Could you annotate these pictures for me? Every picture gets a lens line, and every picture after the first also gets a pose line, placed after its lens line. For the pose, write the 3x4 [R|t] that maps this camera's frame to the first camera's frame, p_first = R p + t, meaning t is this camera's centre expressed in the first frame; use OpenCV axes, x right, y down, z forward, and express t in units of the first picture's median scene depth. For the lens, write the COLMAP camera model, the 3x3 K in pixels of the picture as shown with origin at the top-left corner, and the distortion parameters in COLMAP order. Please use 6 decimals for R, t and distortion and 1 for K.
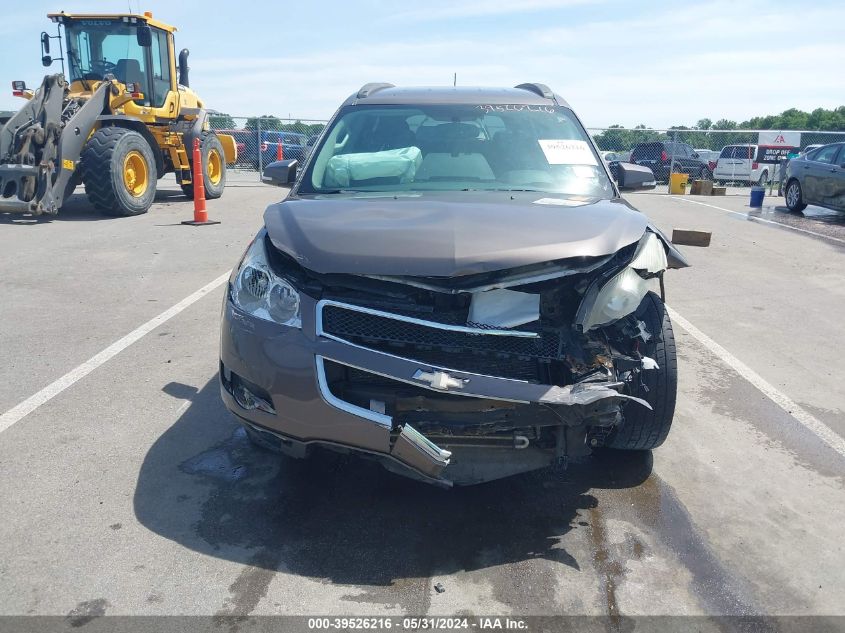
lens RADIAL K [[674.3, 0, 422.5], [0, 674.3, 316.5], [0, 0, 1]] dist [-0.030014, 0.005494]
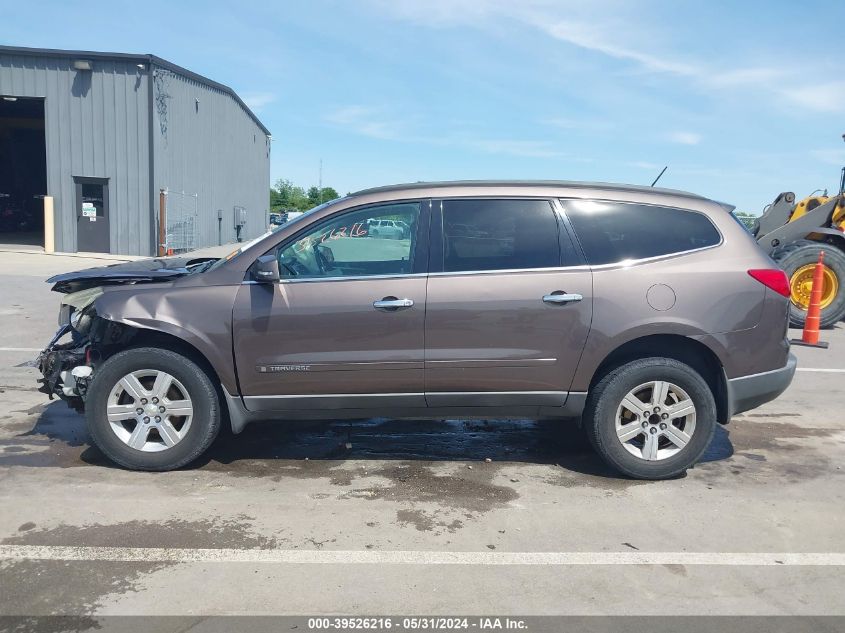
lens RADIAL K [[674.3, 0, 422.5], [0, 674.3, 316.5], [0, 0, 1]] dist [-0.030014, 0.005494]
pose [[0.046667, 0.111389, -0.992681, 1.061258], [-0.285092, 0.953916, 0.093637, -0.232895], [0.957363, 0.278635, 0.076273, 0.920335]]
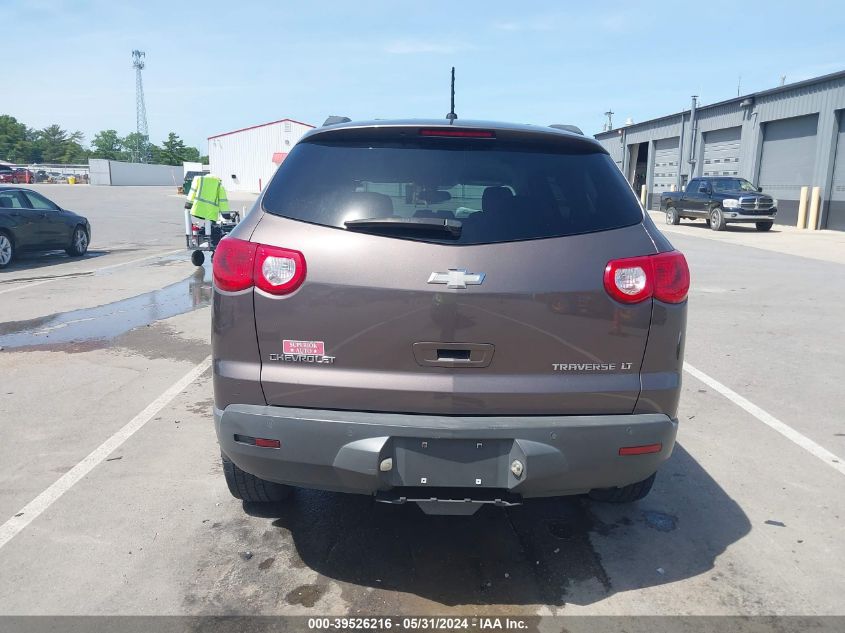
lens RADIAL K [[664.6, 0, 422.5], [0, 664.6, 316.5], [0, 0, 1]] dist [0.005146, 0.004993]
pose [[-0.999008, -0.025665, -0.036382, 0.095508], [-0.039064, 0.897320, 0.439648, -0.523313], [0.021362, 0.440634, -0.897433, 1.879509]]
